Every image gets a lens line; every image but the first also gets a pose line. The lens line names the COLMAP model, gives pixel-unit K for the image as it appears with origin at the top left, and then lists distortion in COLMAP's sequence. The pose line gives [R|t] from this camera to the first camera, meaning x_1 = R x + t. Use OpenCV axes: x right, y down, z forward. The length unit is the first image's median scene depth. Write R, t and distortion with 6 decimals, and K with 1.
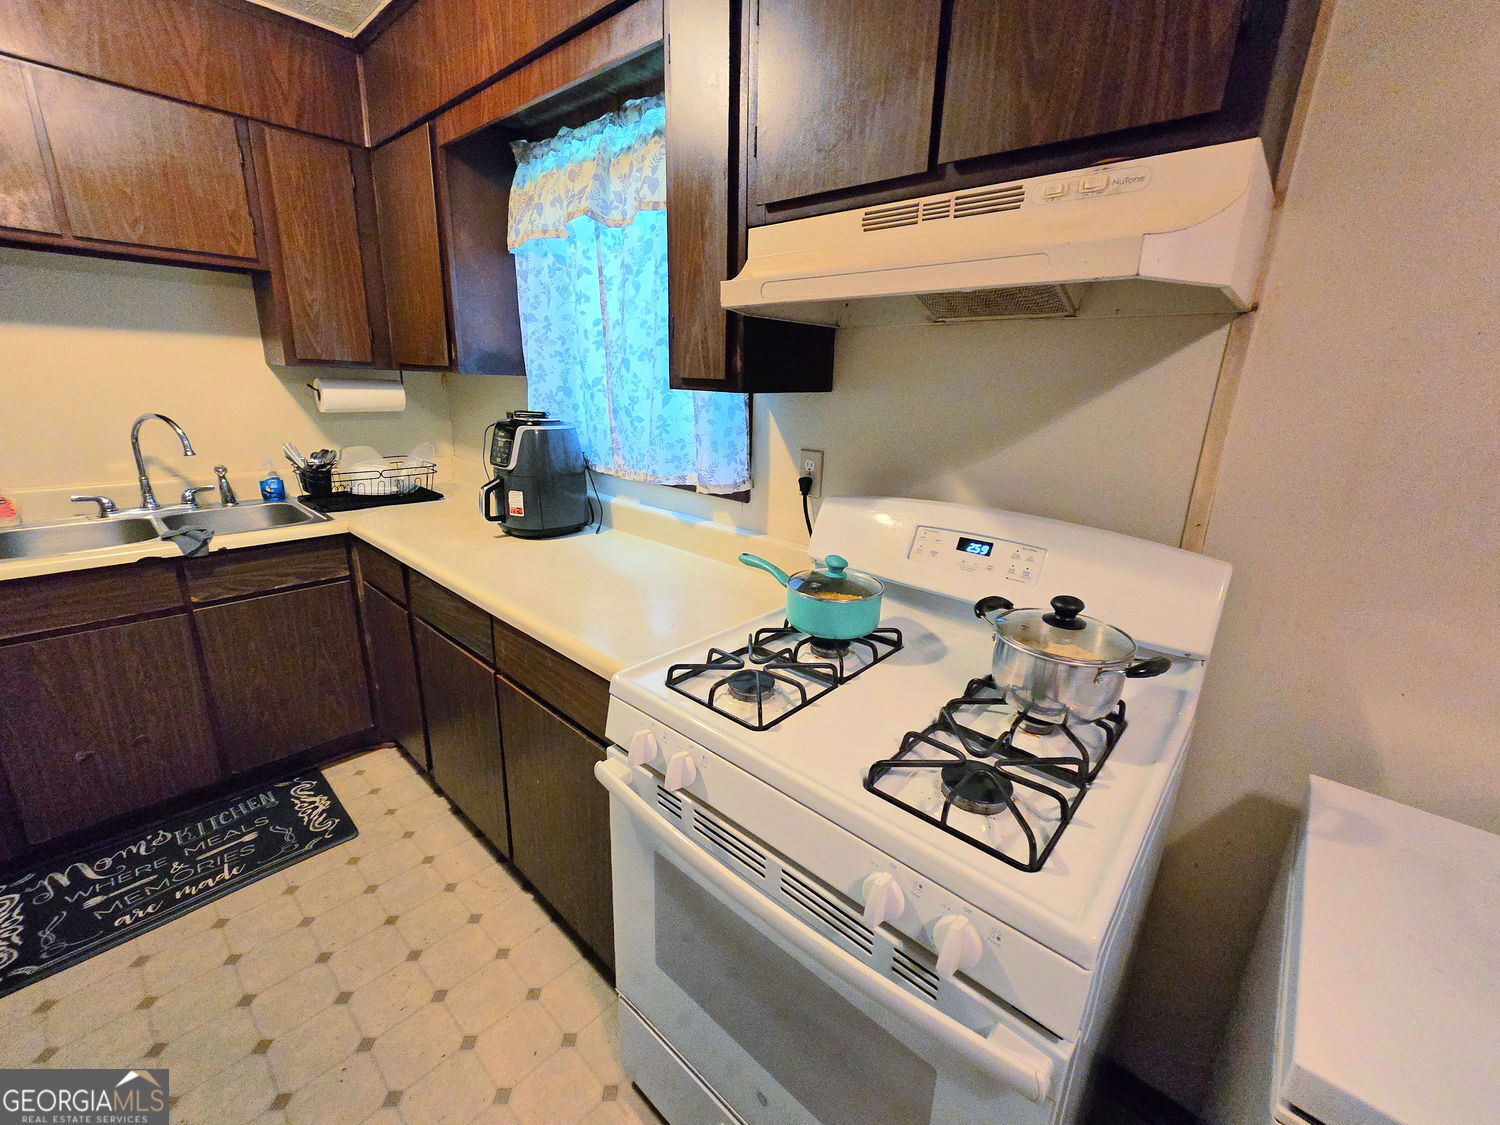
lens RADIAL K [[610.8, 0, 750.0], [0, 610.8, 562.5], [0, 0, 1]] dist [-0.000002, 0.000002]
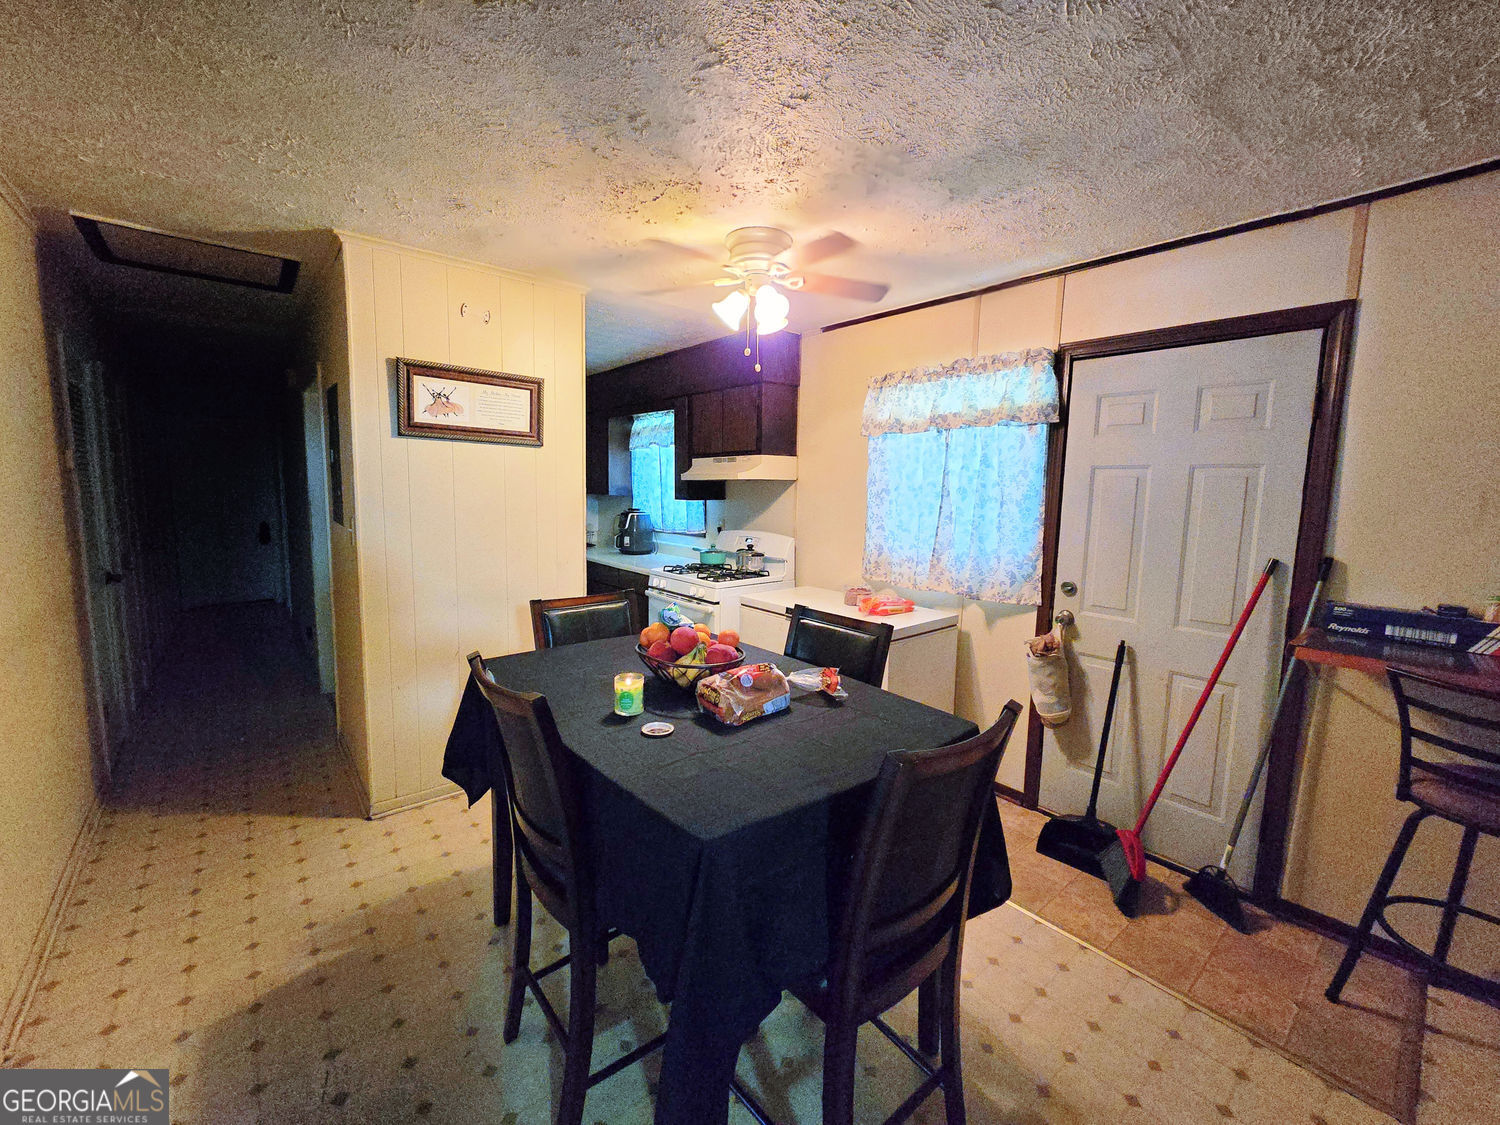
lens RADIAL K [[610.8, 0, 750.0], [0, 610.8, 562.5], [0, 0, 1]] dist [-0.000002, 0.000002]
pose [[0.990261, 0.001782, -0.139212, 0.635992], [-0.026620, 0.983894, -0.176762, 0.545016], [0.136655, 0.178747, 0.974359, -1.833087]]
